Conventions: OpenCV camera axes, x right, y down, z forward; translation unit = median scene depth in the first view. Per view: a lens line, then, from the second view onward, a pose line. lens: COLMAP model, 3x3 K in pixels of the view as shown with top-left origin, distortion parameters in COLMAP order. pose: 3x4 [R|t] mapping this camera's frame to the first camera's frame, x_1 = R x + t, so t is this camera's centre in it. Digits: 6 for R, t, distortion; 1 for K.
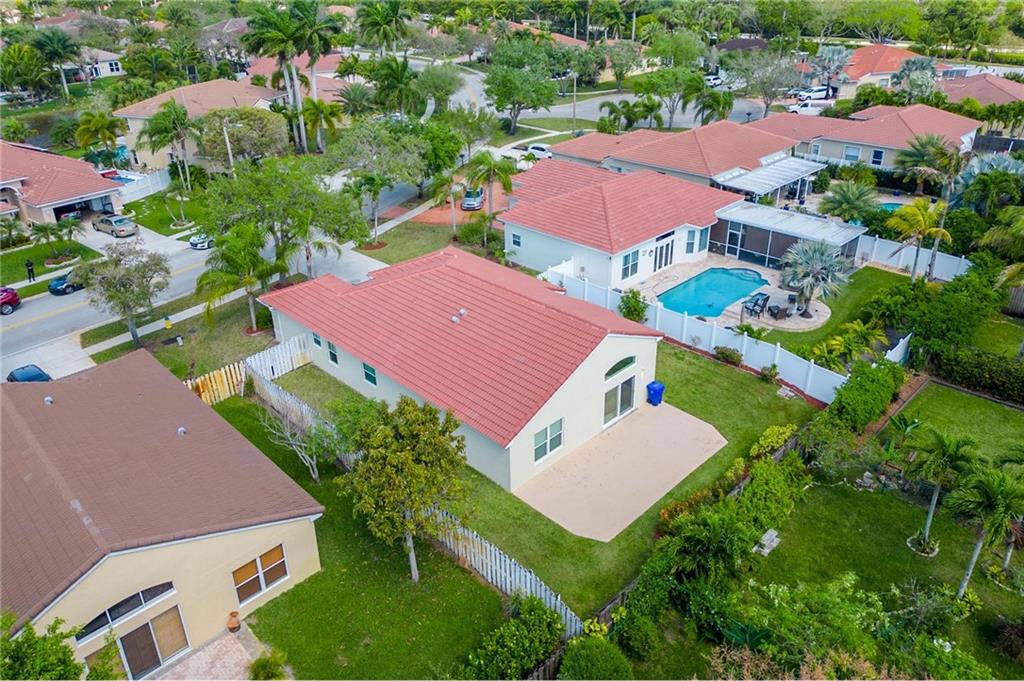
lens RADIAL K [[742.4, 0, 512.0], [0, 742.4, 340.5], [0, 0, 1]] dist [0.001342, 0.000702]
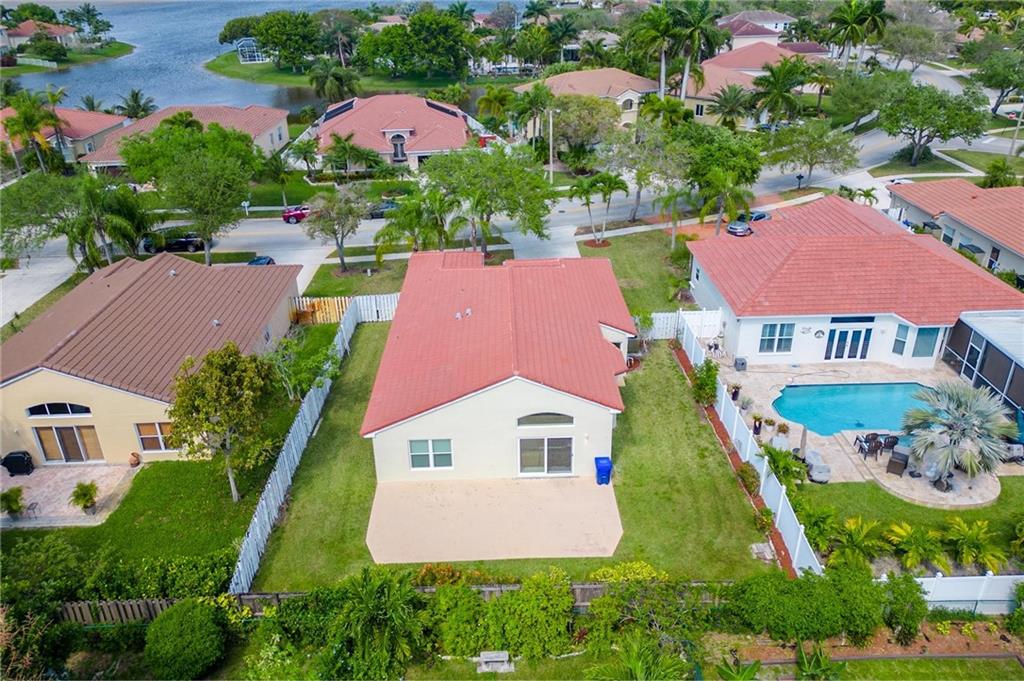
lens RADIAL K [[751.4, 0, 512.0], [0, 751.4, 340.5], [0, 0, 1]] dist [0.030085, 0.000959]
pose [[0.704880, 0.324295, -0.630855, 0.467012], [-0.317365, 0.939572, 0.128389, -0.111724], [0.634369, 0.109712, 0.765205, 0.191075]]
